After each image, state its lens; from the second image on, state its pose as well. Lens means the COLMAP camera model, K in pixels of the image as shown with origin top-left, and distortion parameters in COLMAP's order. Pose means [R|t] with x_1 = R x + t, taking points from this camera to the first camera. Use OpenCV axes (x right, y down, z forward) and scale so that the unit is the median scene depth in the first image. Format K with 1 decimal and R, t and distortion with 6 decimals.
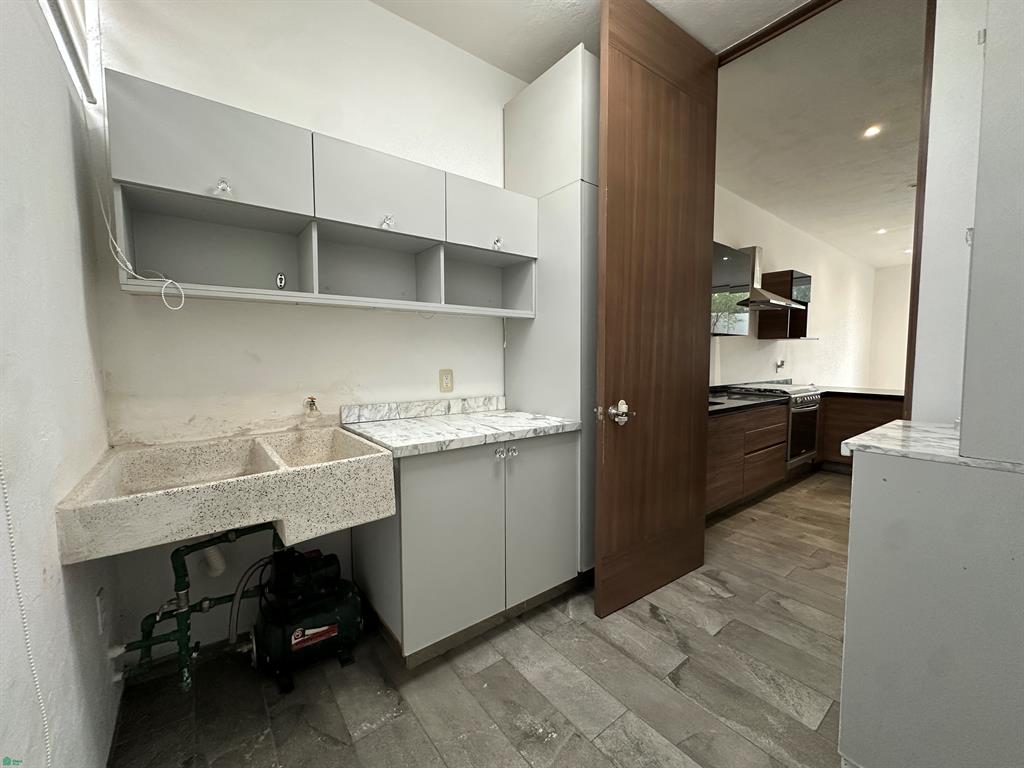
lens RADIAL K [[409.0, 0, 513.7], [0, 409.0, 379.2], [0, 0, 1]] dist [-0.003109, 0.000824]
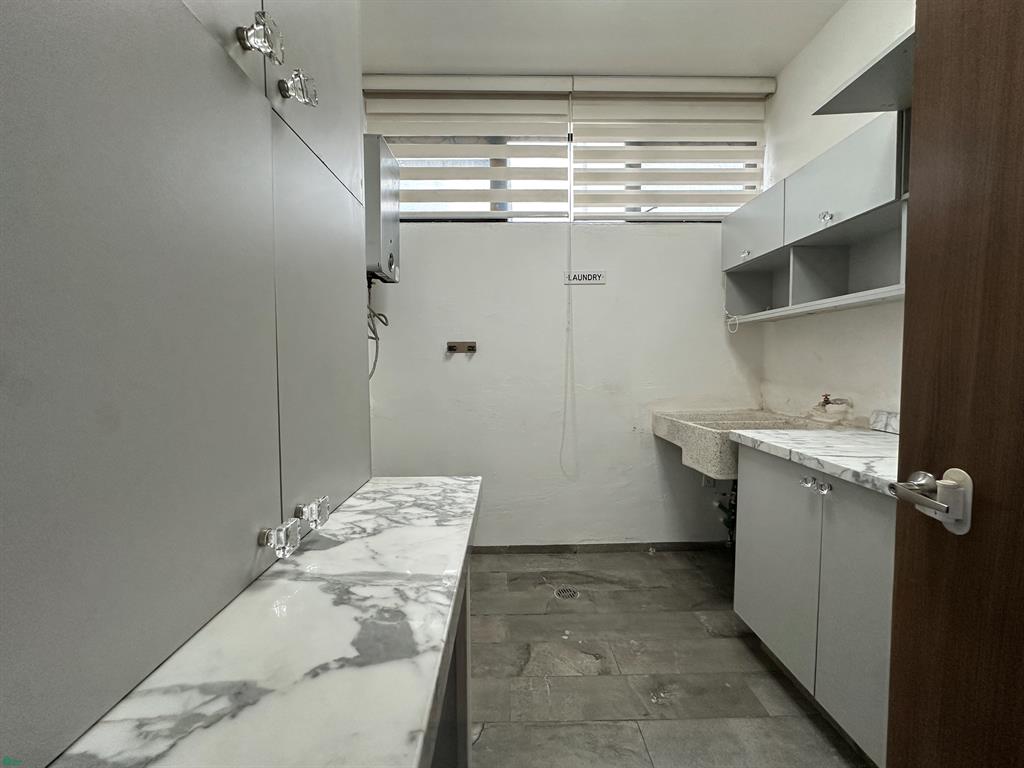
lens RADIAL K [[409.0, 0, 512.4], [0, 409.0, 382.5], [0, 0, 1]] dist [-0.003109, 0.000824]
pose [[-0.596731, 0.045530, -0.801149, 0.944675], [-0.036165, 0.995849, 0.083533, -0.052421], [0.801626, 0.078820, -0.592607, 1.029469]]
